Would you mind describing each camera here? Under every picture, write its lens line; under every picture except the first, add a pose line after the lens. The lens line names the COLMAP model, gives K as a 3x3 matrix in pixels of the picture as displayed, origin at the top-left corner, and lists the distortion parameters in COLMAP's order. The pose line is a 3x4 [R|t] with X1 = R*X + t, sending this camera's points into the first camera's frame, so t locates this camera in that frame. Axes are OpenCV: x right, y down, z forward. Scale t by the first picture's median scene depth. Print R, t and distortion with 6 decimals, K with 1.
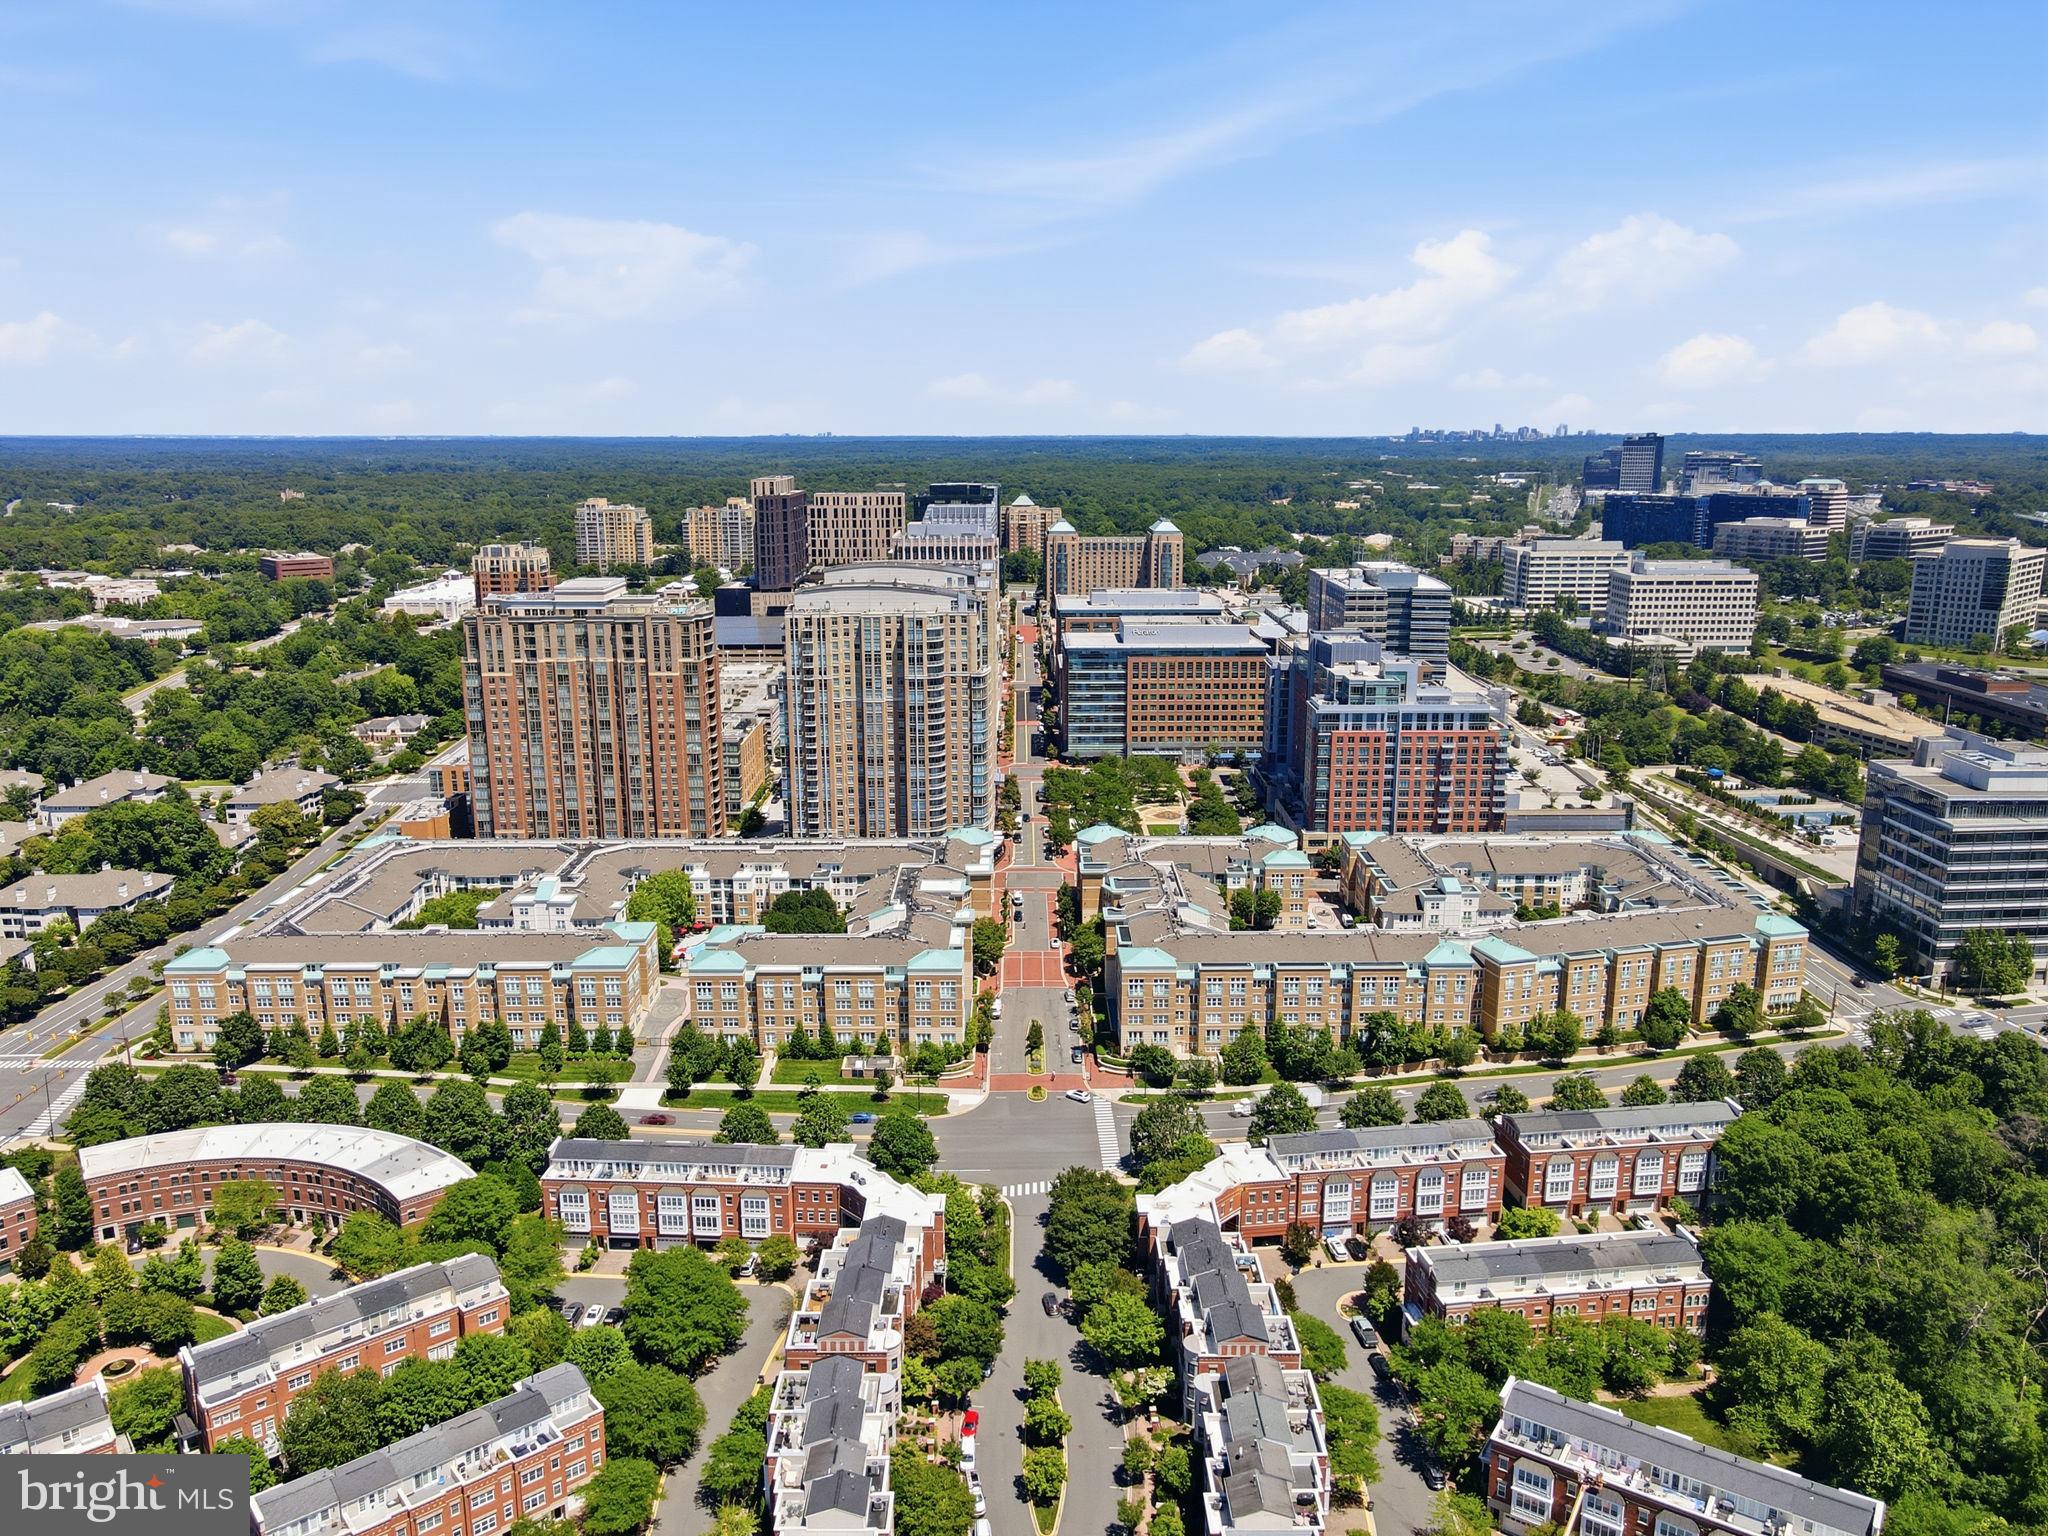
lens RADIAL K [[1517.0, 0, 1020.8], [0, 1517.0, 776.6], [0, 0, 1]] dist [-0.006829, -0.000584]
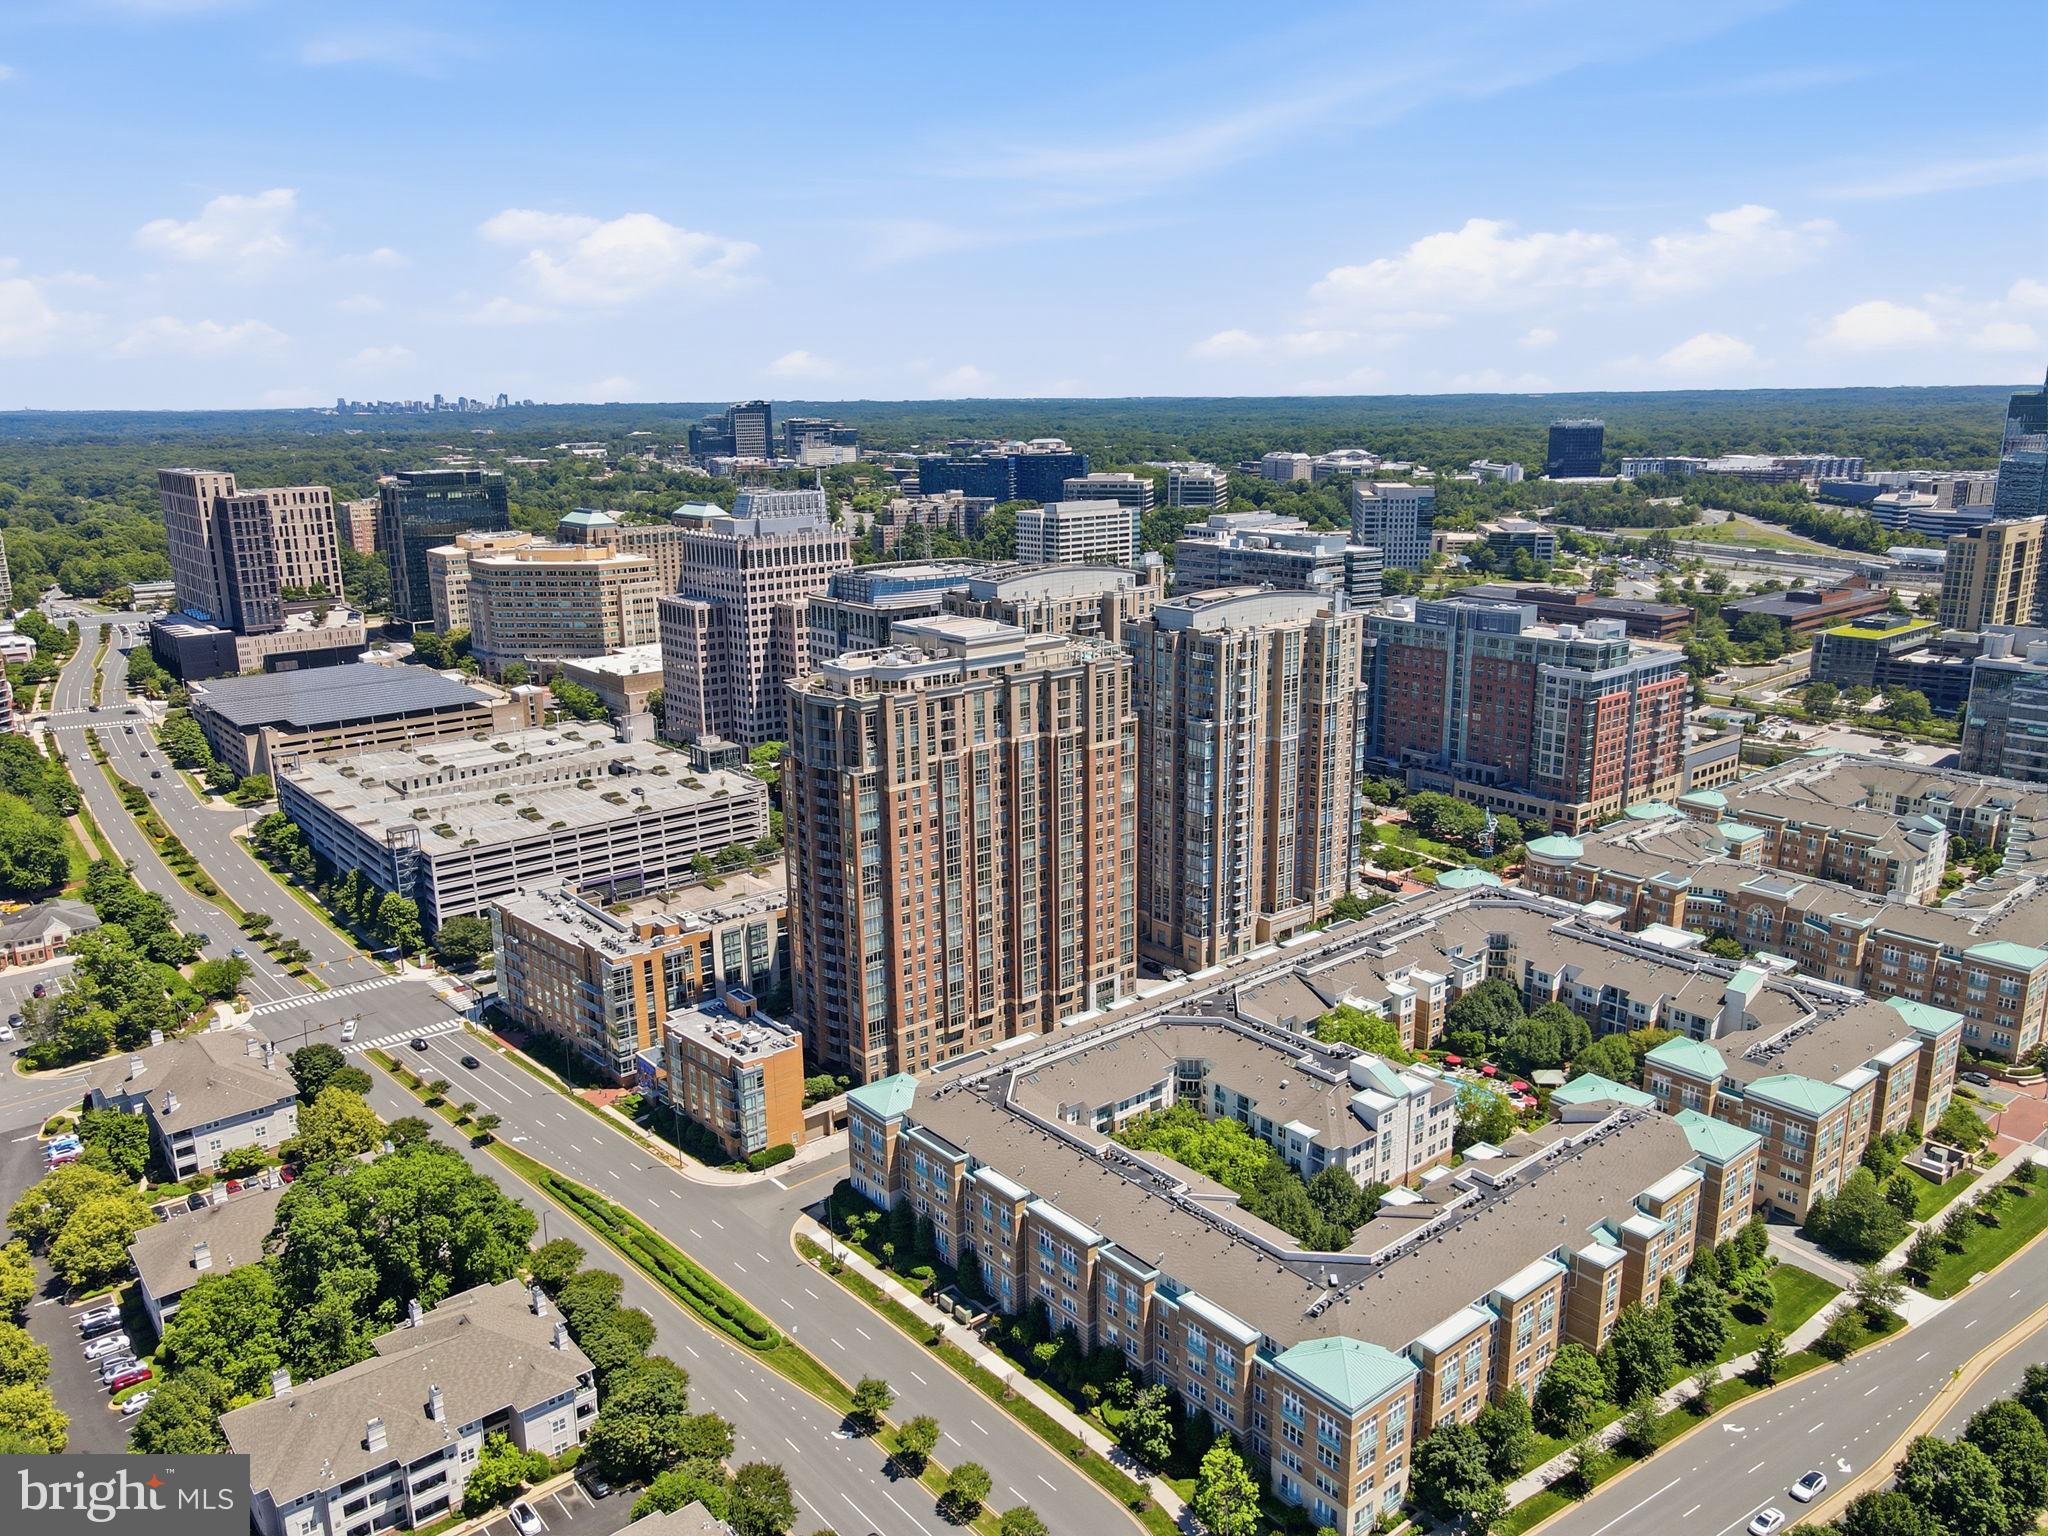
lens RADIAL K [[1517.0, 0, 1024.5], [0, 1517.0, 761.1], [0, 0, 1]] dist [-0.006829, -0.000584]
pose [[0.757472, -0.158143, 0.633424, -0.704266], [0.152636, 0.986228, 0.063698, -0.109891], [-0.634774, 0.048434, 0.771179, 0.484312]]
